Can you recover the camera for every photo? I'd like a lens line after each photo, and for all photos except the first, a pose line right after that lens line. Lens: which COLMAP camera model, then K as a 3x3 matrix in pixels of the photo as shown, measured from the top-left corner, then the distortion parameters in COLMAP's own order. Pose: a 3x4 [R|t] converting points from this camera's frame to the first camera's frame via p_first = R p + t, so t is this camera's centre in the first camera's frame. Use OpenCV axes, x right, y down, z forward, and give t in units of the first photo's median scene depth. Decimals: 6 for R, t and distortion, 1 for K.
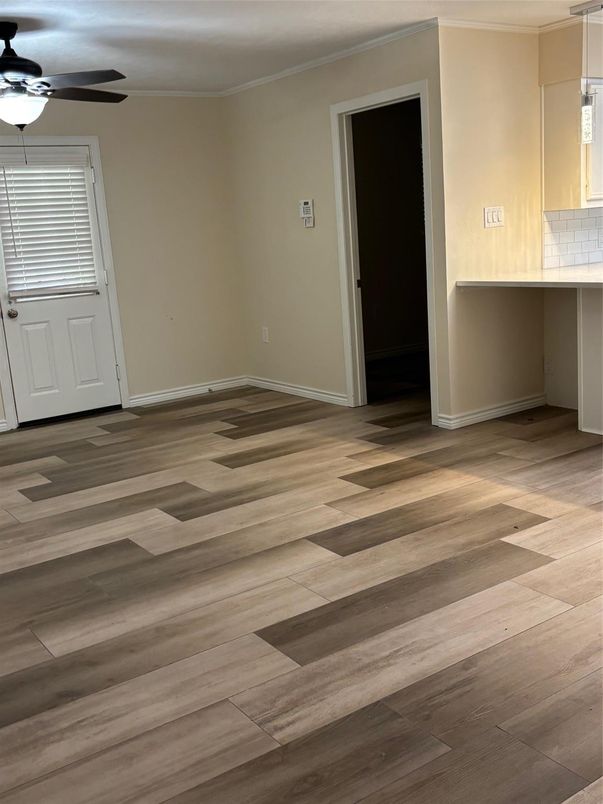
lens RADIAL K [[814.7, 0, 301.5], [0, 814.7, 402.0], [0, 0, 1]] dist [-0.000163, -0.007780]
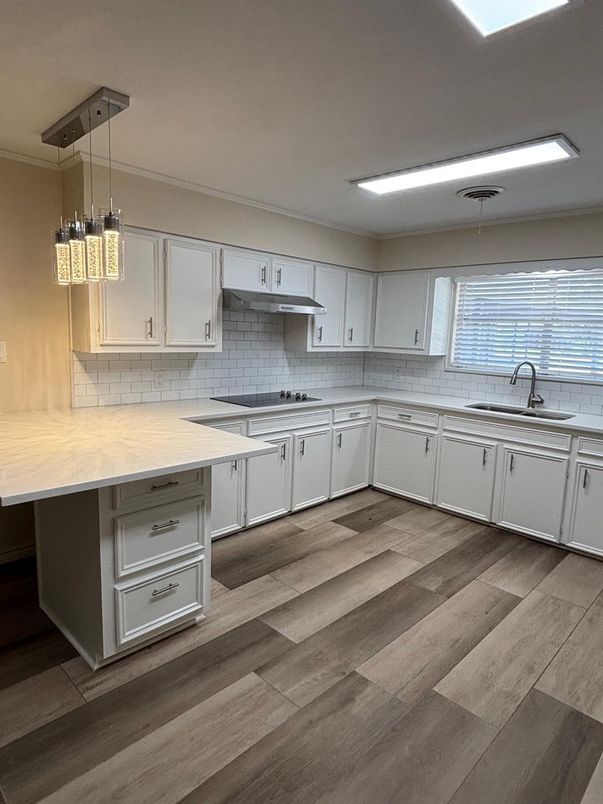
lens RADIAL K [[476.3, 0, 301.5], [0, 476.3, 397.7], [0, 0, 1]] dist [0.005042, -0.001149]
pose [[0.975726, 0.083702, 0.202370, 0.562806], [-0.066075, 0.993532, -0.092353, -0.176402], [-0.208791, 0.076740, 0.974945, 0.476493]]
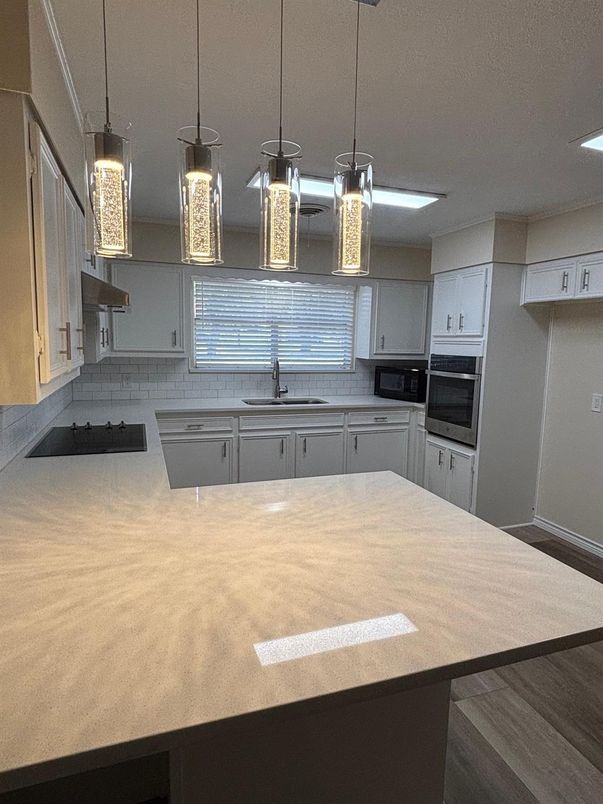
lens RADIAL K [[476.3, 0, 301.5], [0, 476.3, 397.7], [0, 0, 1]] dist [0.005042, -0.001149]
pose [[0.260992, -0.036489, 0.964651, 0.156505], [0.169467, 0.985499, -0.008573, -0.254657], [-0.950349, 0.165714, 0.263391, 0.958463]]
